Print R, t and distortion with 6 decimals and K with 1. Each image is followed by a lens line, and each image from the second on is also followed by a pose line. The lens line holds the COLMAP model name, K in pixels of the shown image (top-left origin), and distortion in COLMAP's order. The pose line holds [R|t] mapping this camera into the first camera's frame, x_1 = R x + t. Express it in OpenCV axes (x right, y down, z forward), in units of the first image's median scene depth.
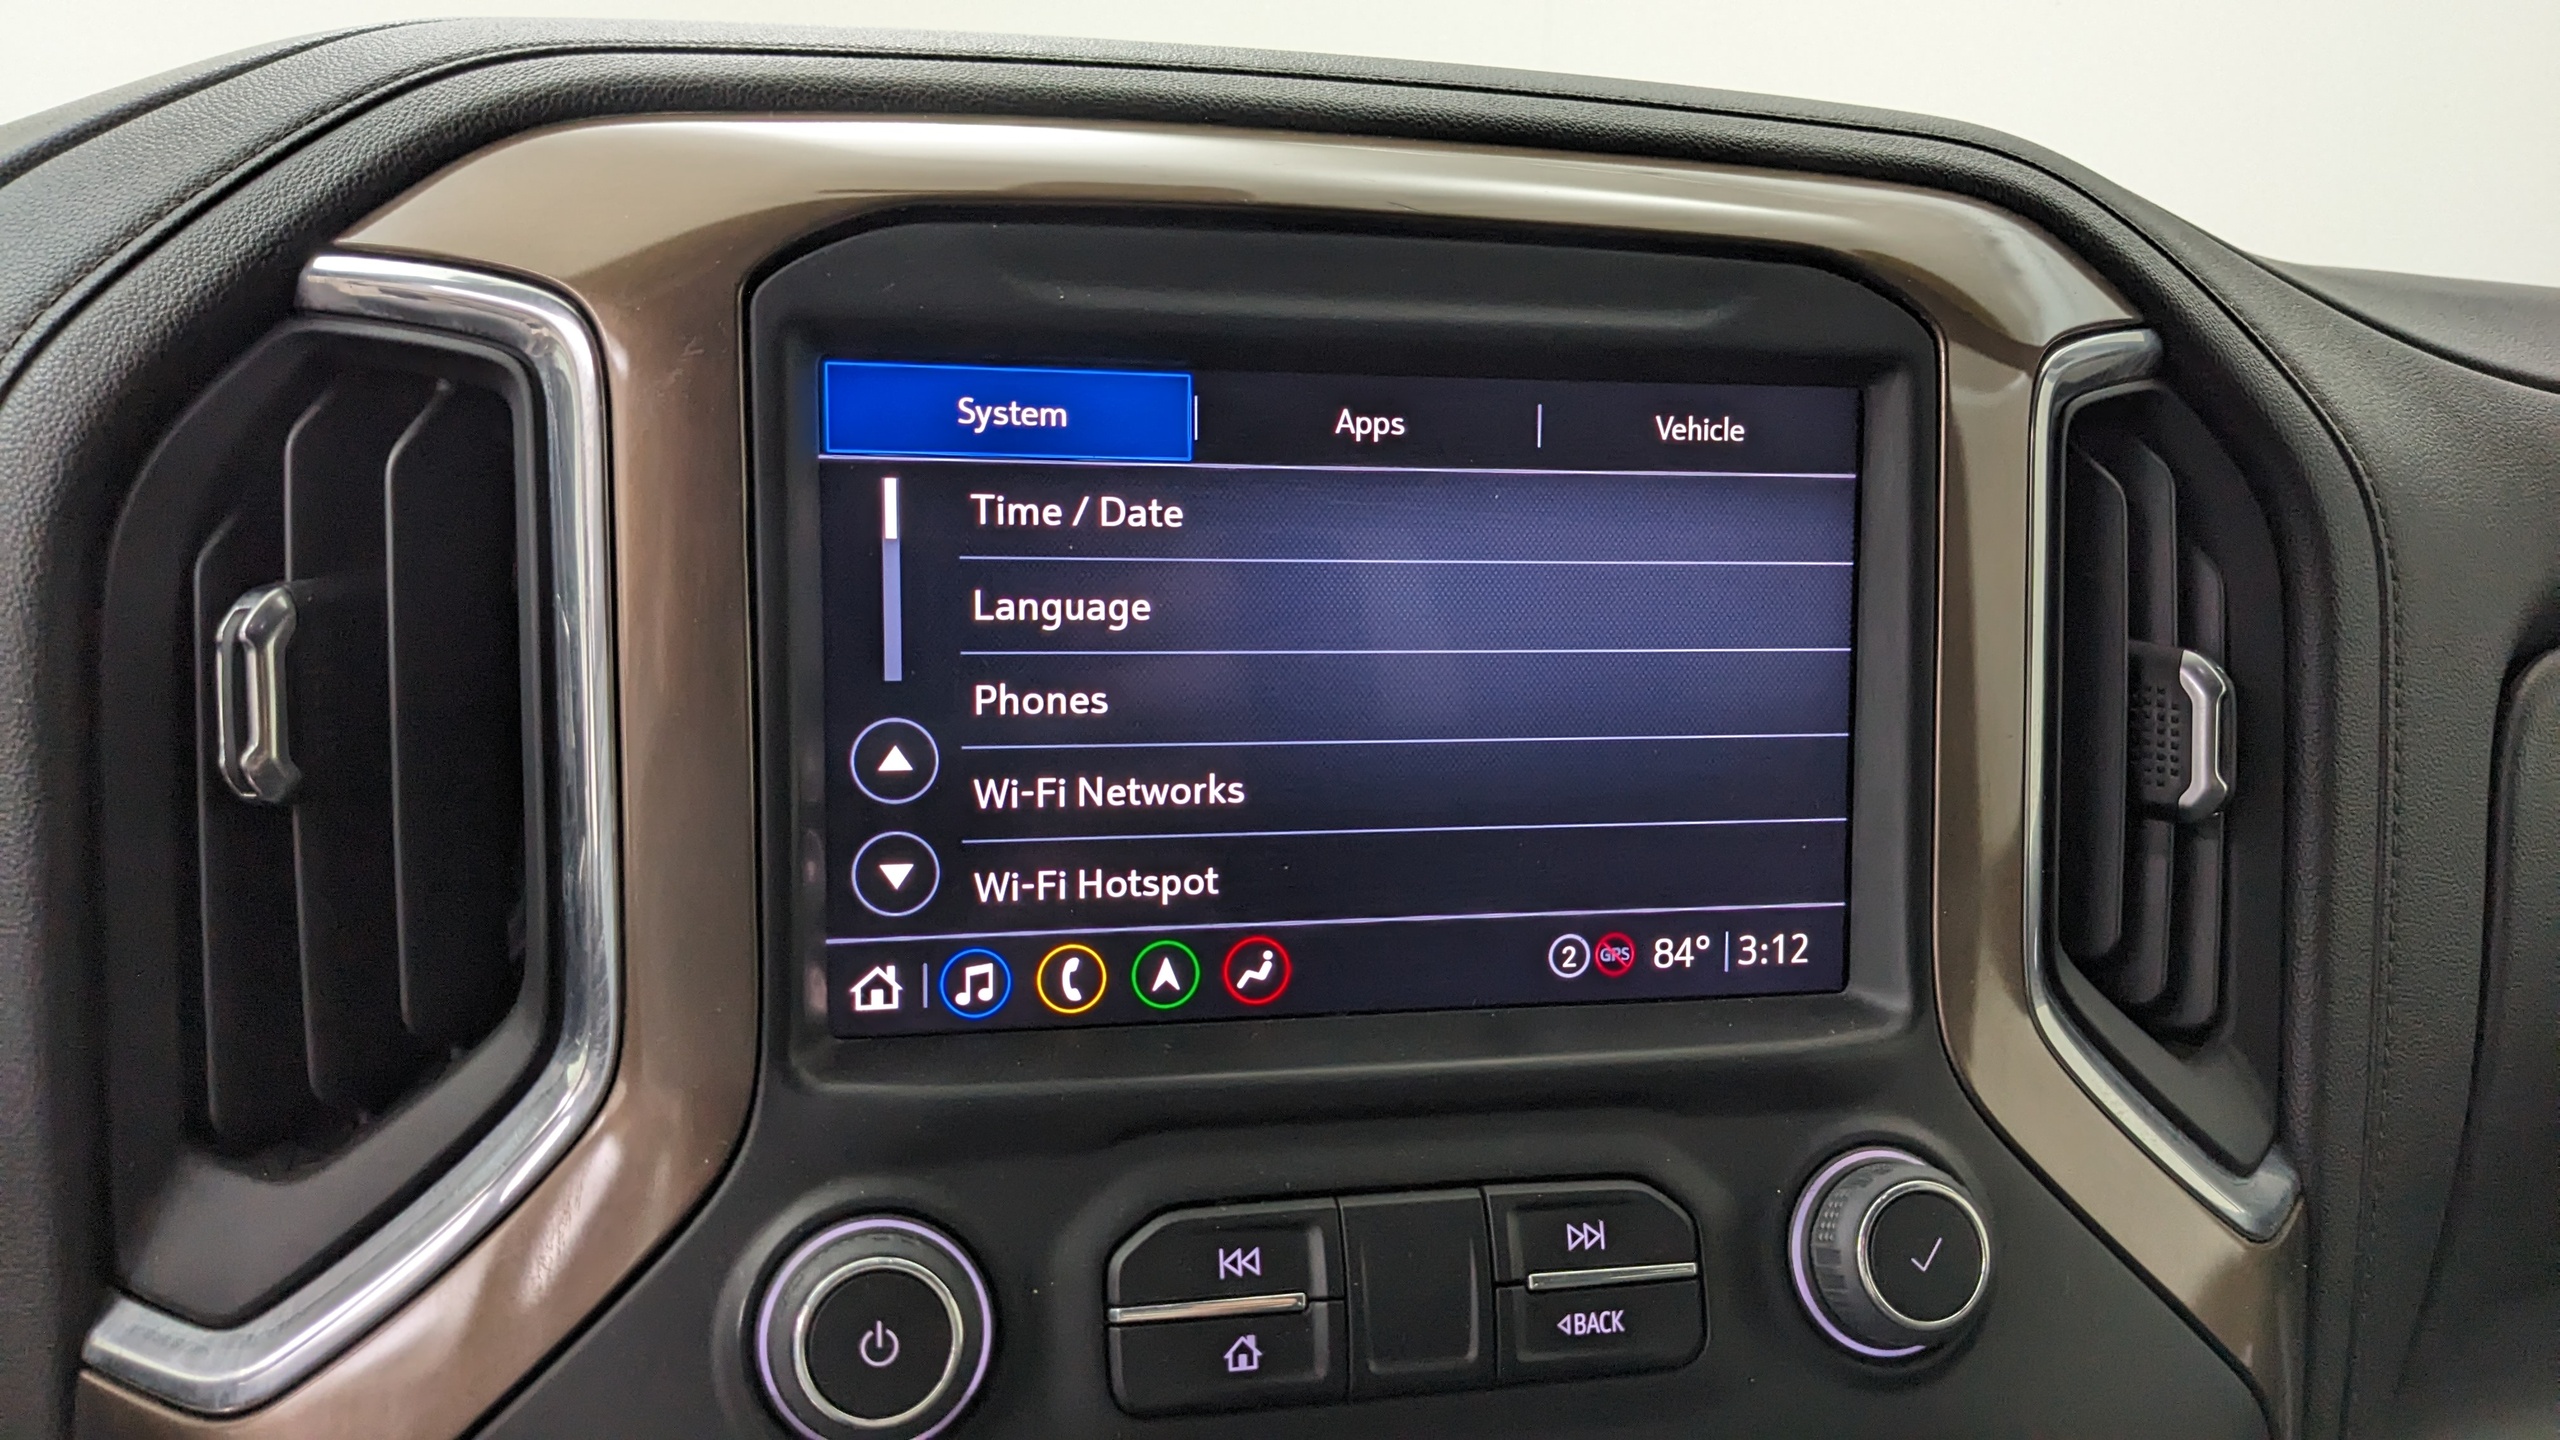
lens RADIAL K [[2037.5, 0, 1293.7], [0, 2037.5, 716.3], [0, 0, 1]] dist [0.042977, -0.096035]
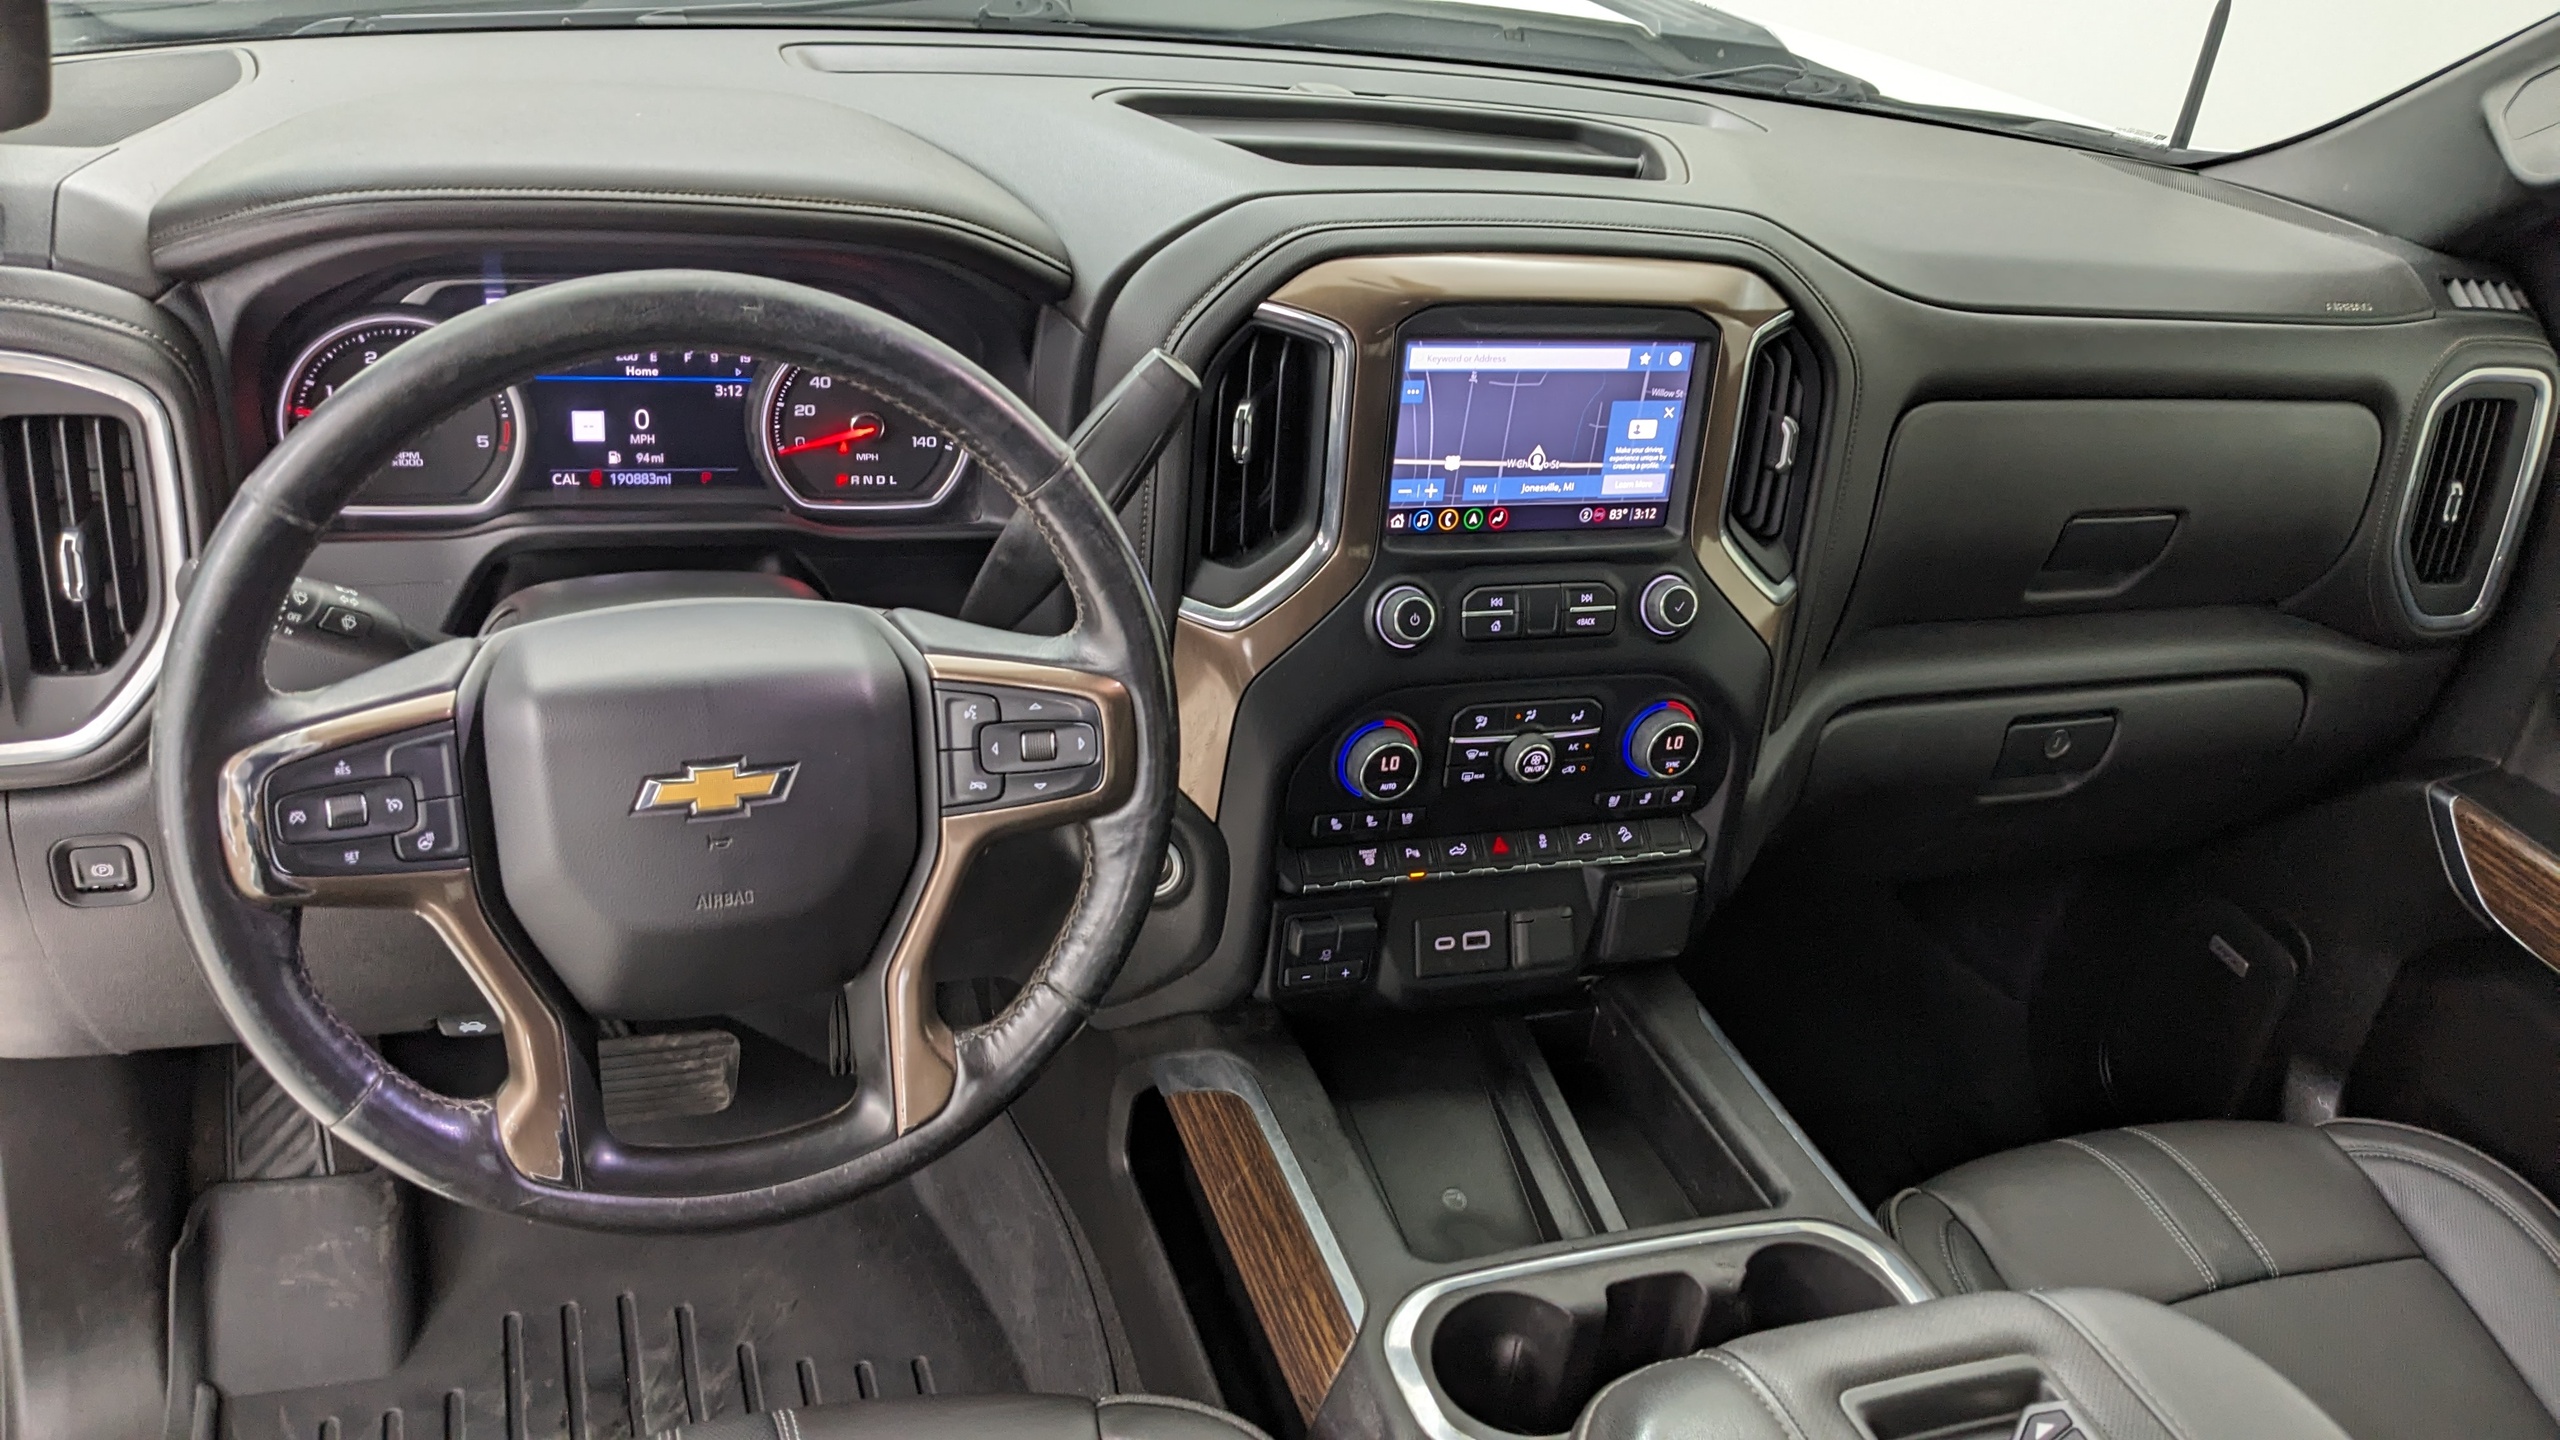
lens RADIAL K [[2037.5, 0, 1275.8], [0, 2037.5, 715.7], [0, 0, 1]] dist [0.042977, -0.096035]
pose [[0.990549, 0.033949, 0.132894, -0.823373], [-0.075703, 0.943265, 0.323296, -0.630765], [-0.114379, -0.330301, 0.936920, -2.230594]]
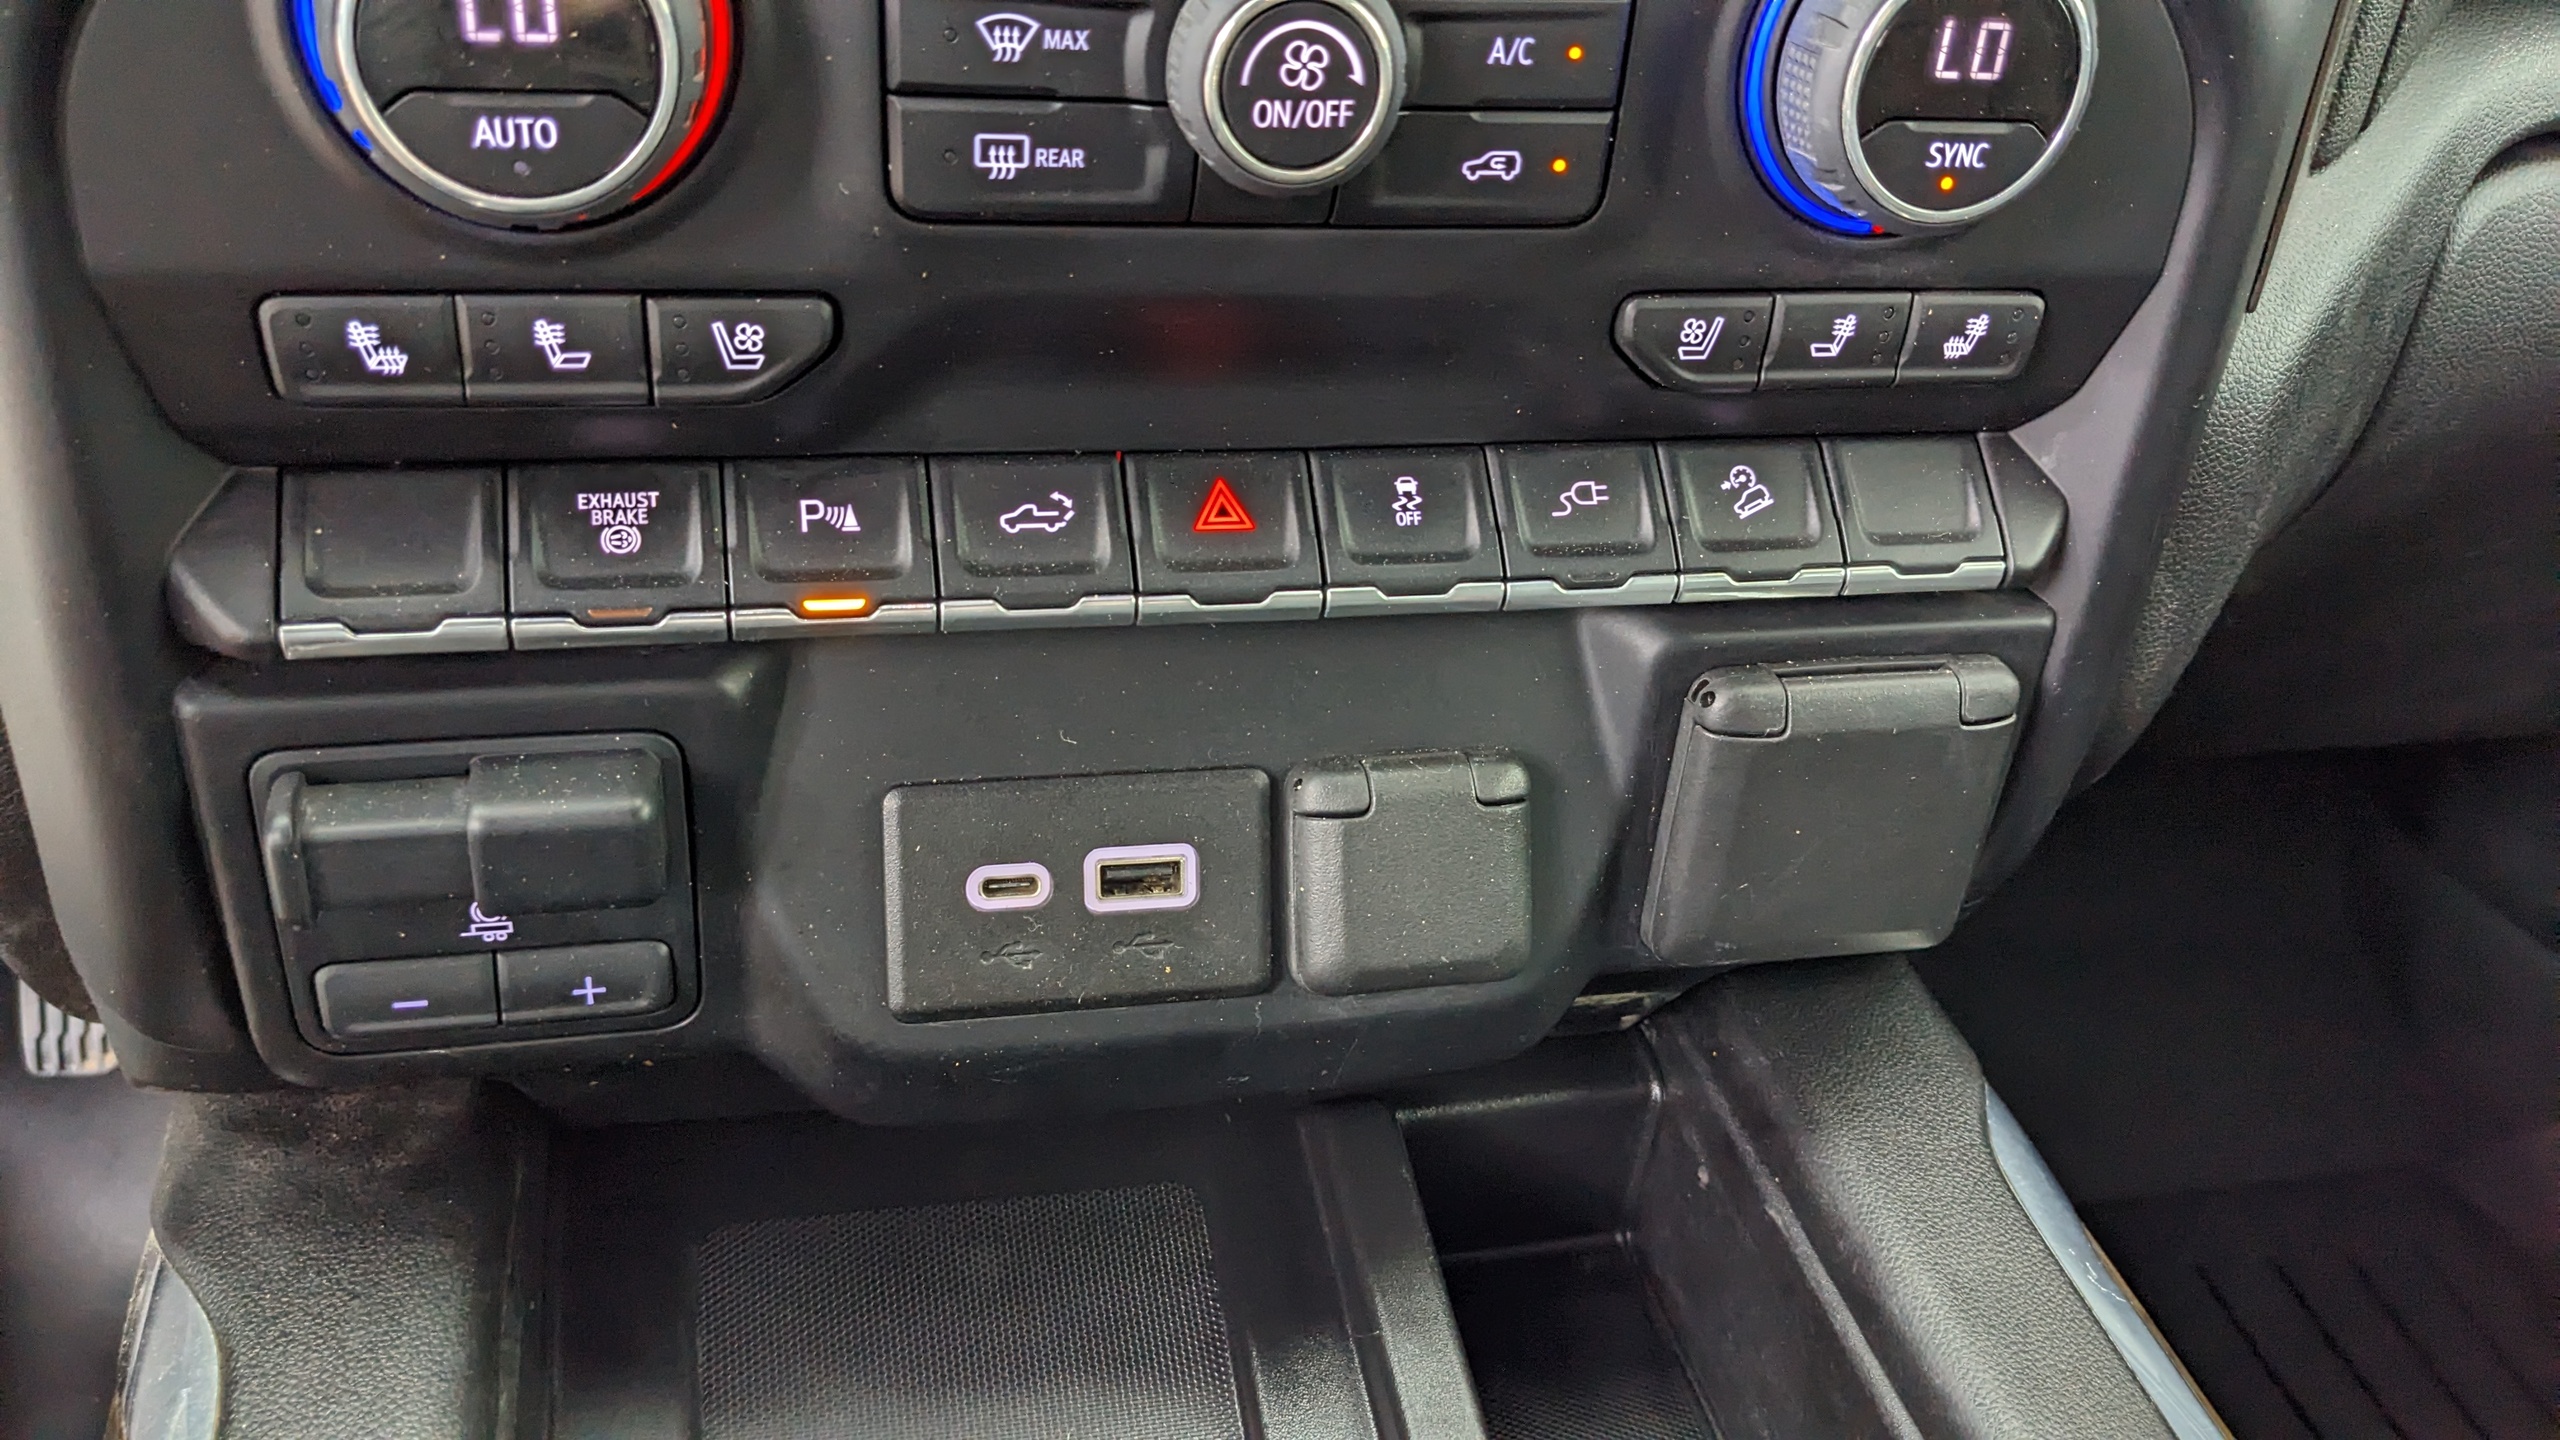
lens RADIAL K [[2037.5, 0, 1246.3], [0, 2037.5, 734.1], [0, 0, 1]] dist [0.042977, -0.096035]
pose [[0.998218, 0.056941, 0.017871, 0.049571], [-0.059312, 0.913374, 0.402779, 0.441481], [0.006612, -0.403121, 0.915123, 0.144453]]
